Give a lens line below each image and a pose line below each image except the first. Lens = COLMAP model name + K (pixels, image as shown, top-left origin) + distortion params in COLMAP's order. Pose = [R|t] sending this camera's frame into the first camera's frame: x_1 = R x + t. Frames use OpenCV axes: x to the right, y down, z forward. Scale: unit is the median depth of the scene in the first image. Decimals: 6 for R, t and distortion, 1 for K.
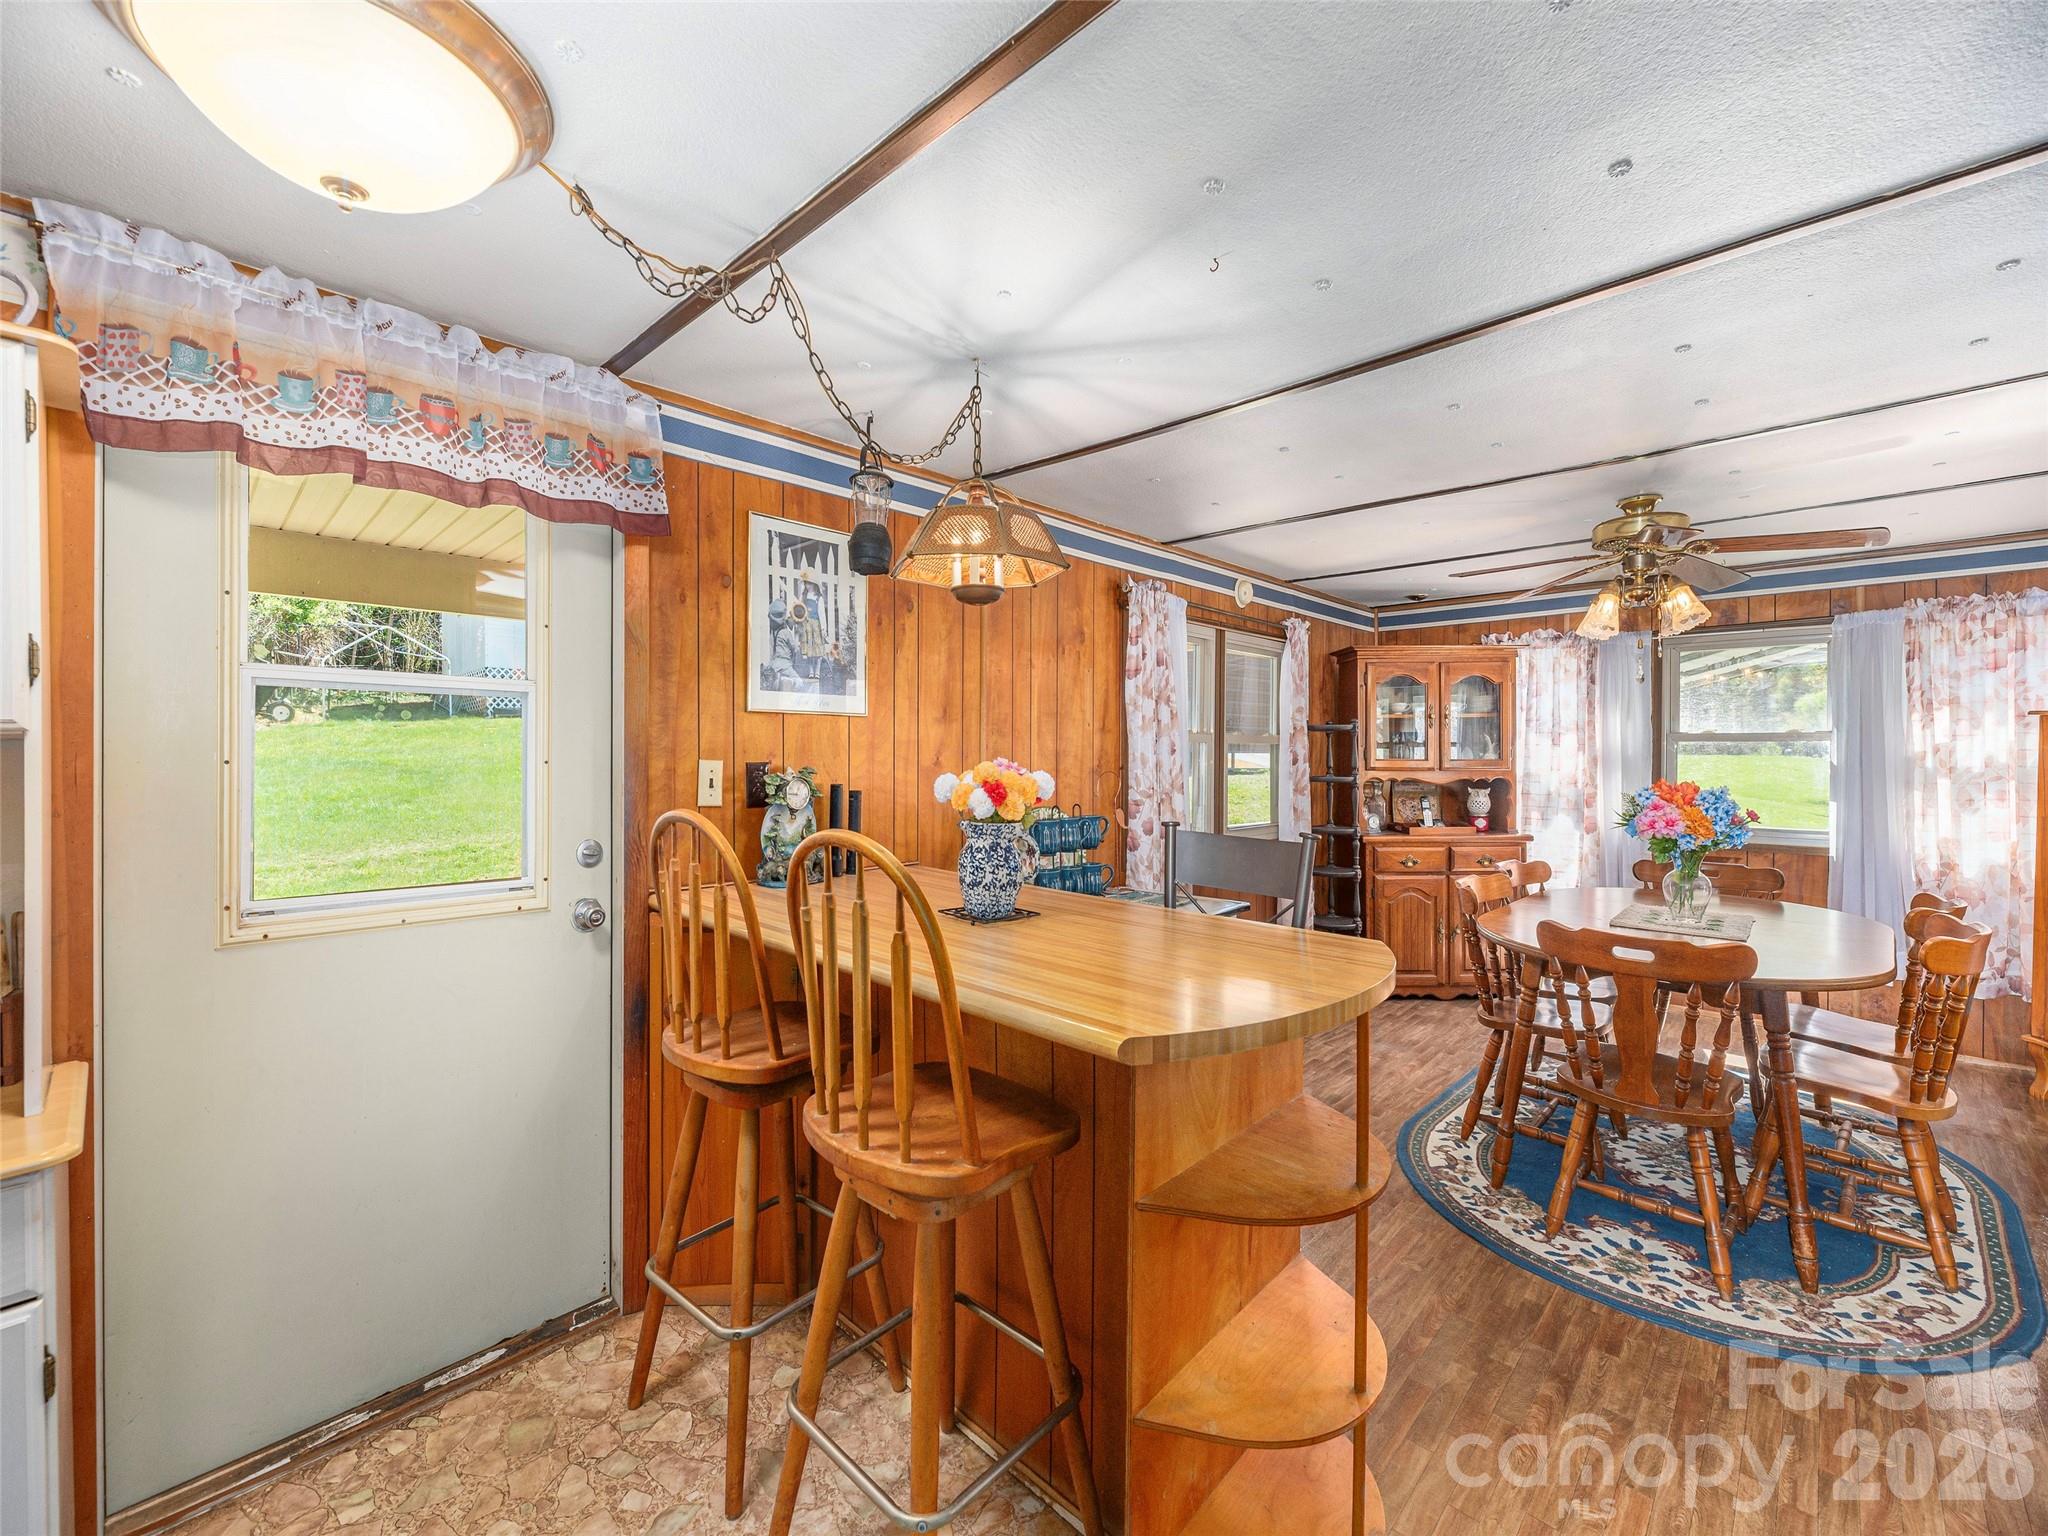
lens RADIAL K [[836.0, 0, 1010.6], [0, 836.0, 763.9], [0, 0, 1]] dist [0.000320, 0.000608]
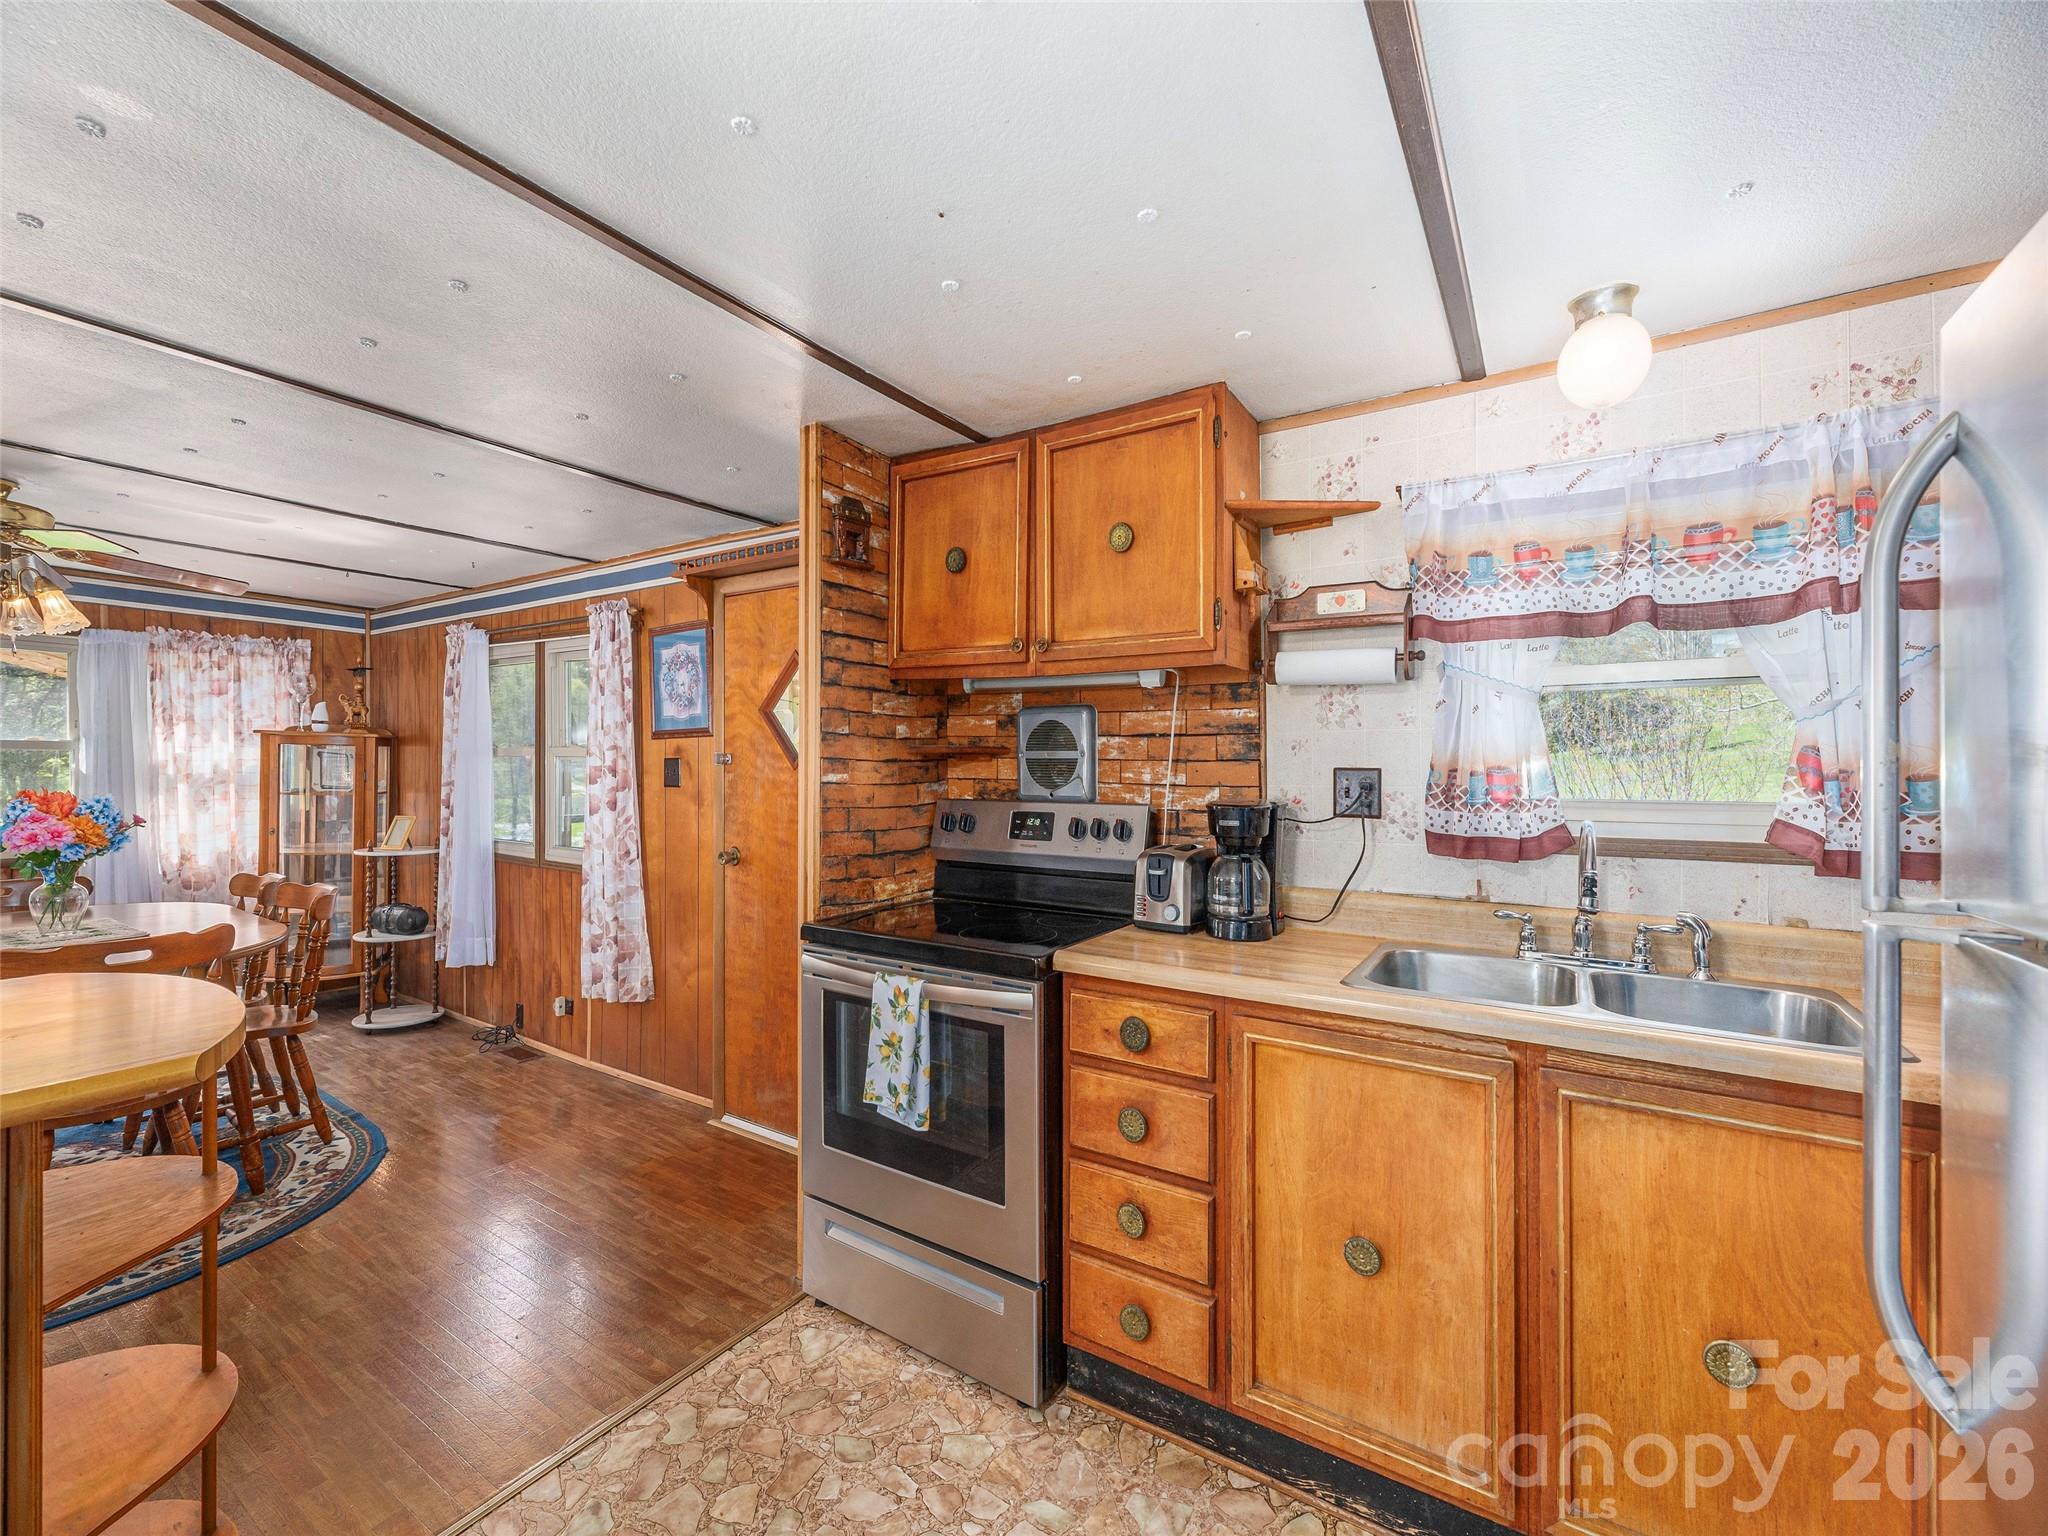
lens RADIAL K [[836.0, 0, 1060.7], [0, 836.0, 759.1], [0, 0, 1]] dist [0.000320, 0.000608]
pose [[-0.245414, 0.004548, 0.969408, -0.332668], [0.010492, 0.999943, -0.002035, -0.001132], [-0.969362, 0.009672, -0.245447, 0.085832]]
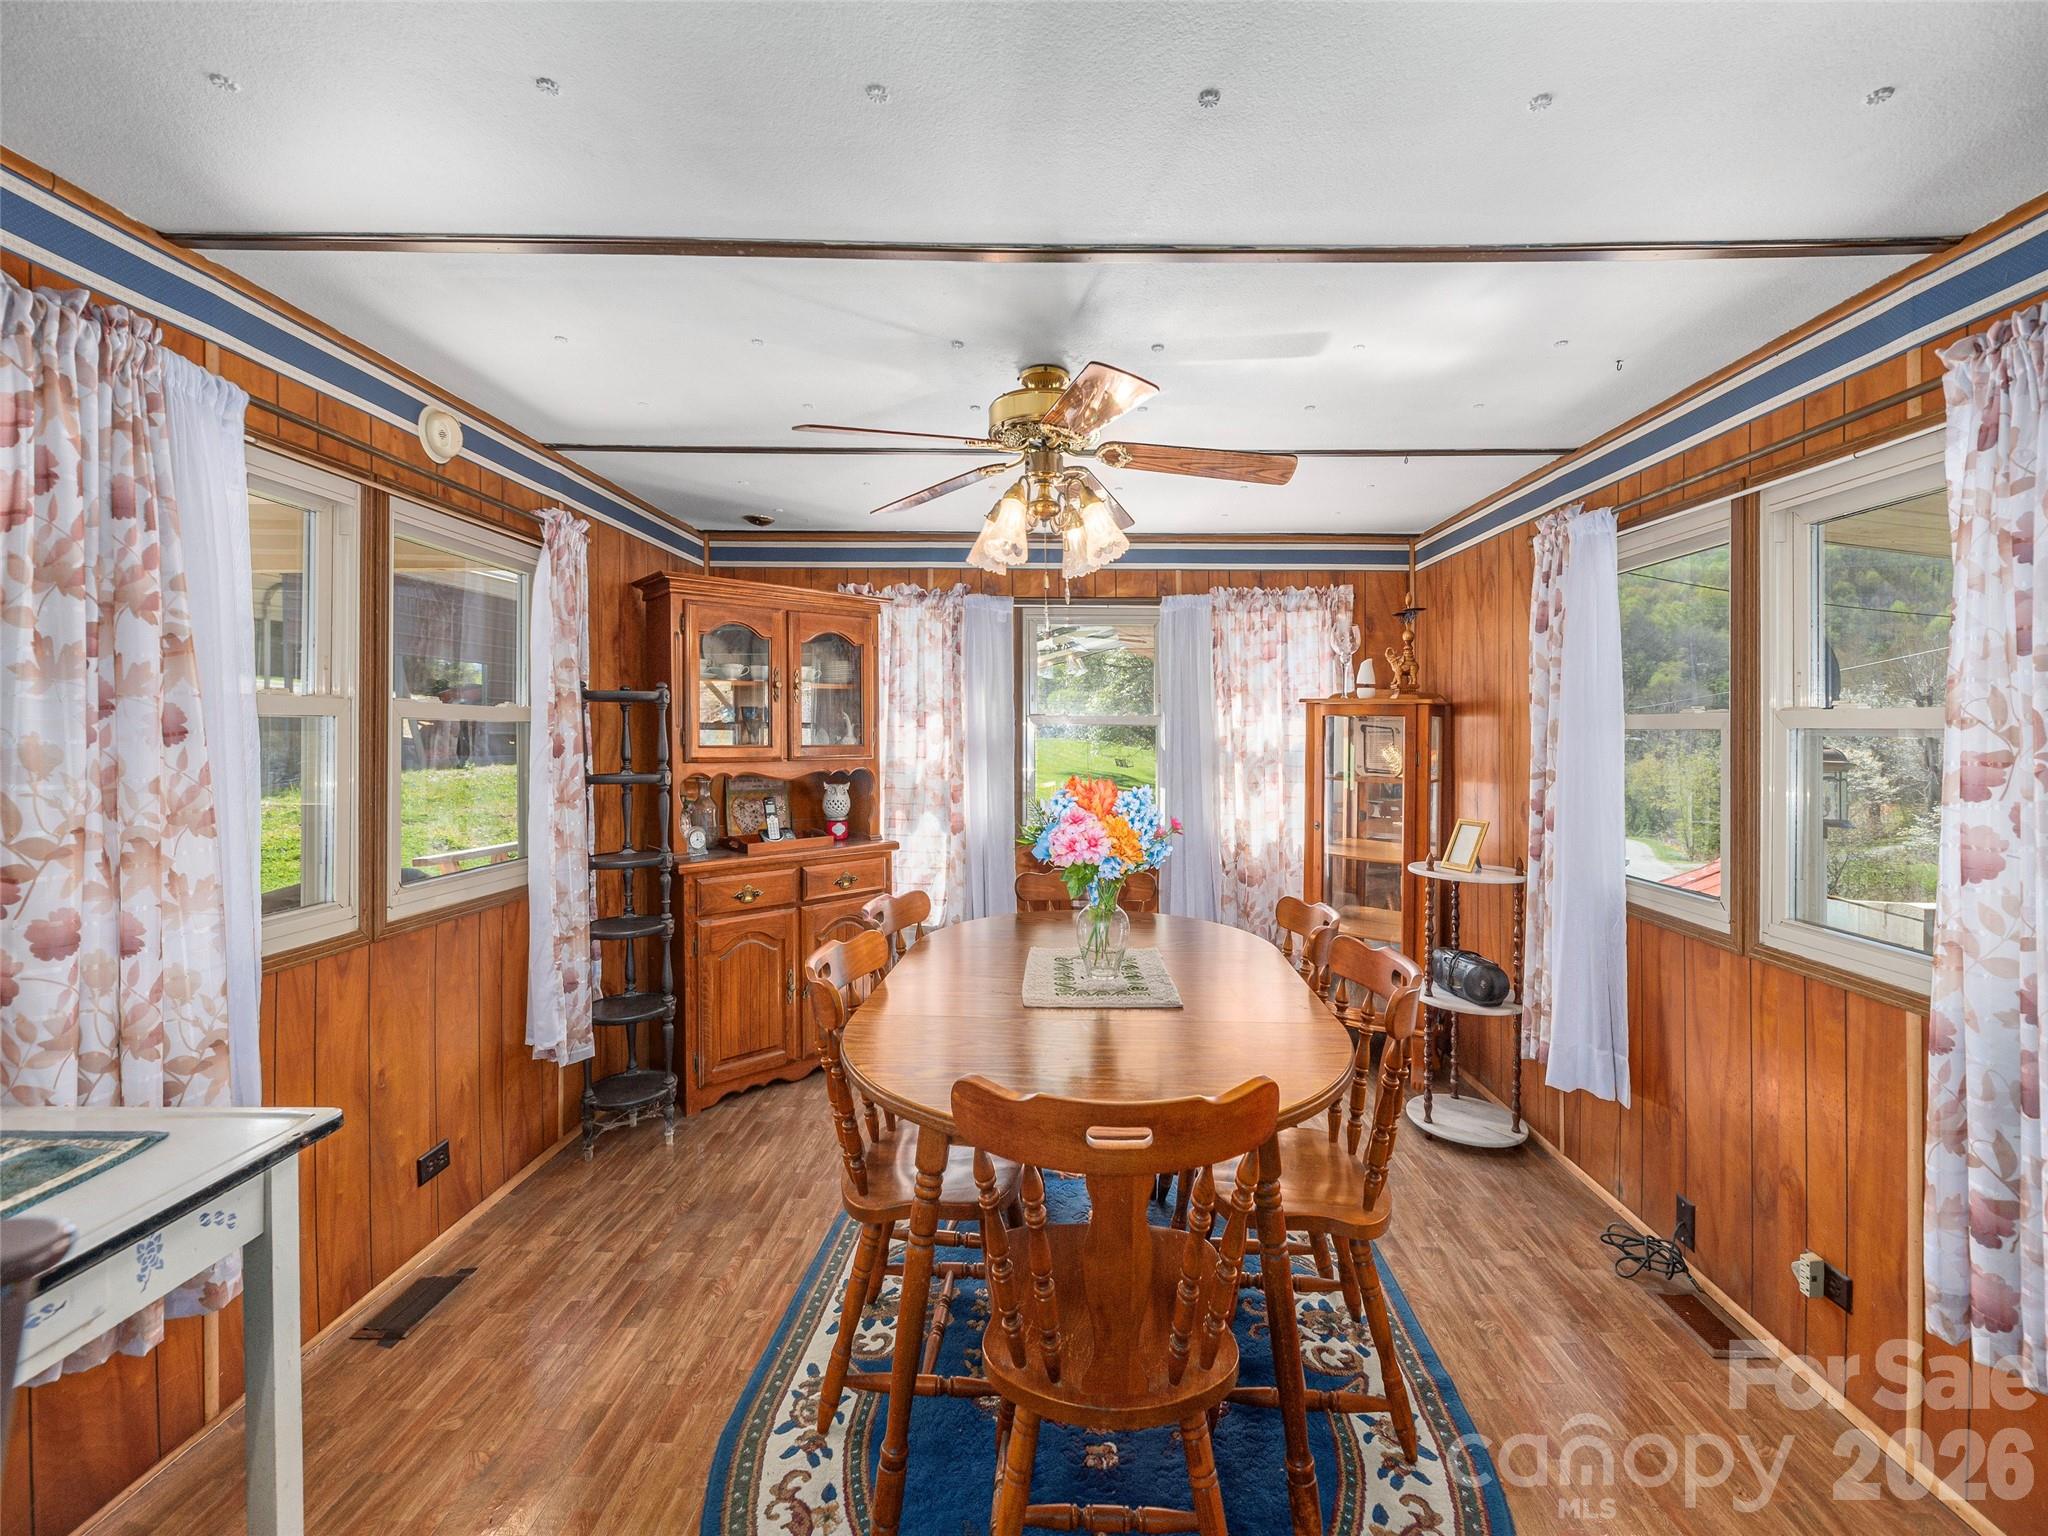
lens RADIAL K [[836.0, 0, 1025.4], [0, 836.0, 744.4], [0, 0, 1]] dist [0.000320, 0.000608]
pose [[0.738662, -0.004828, 0.674058, 0.221732], [0.005630, 0.999984, 0.000993, -0.007516], [-0.674052, 0.003061, 0.738677, 0.409392]]
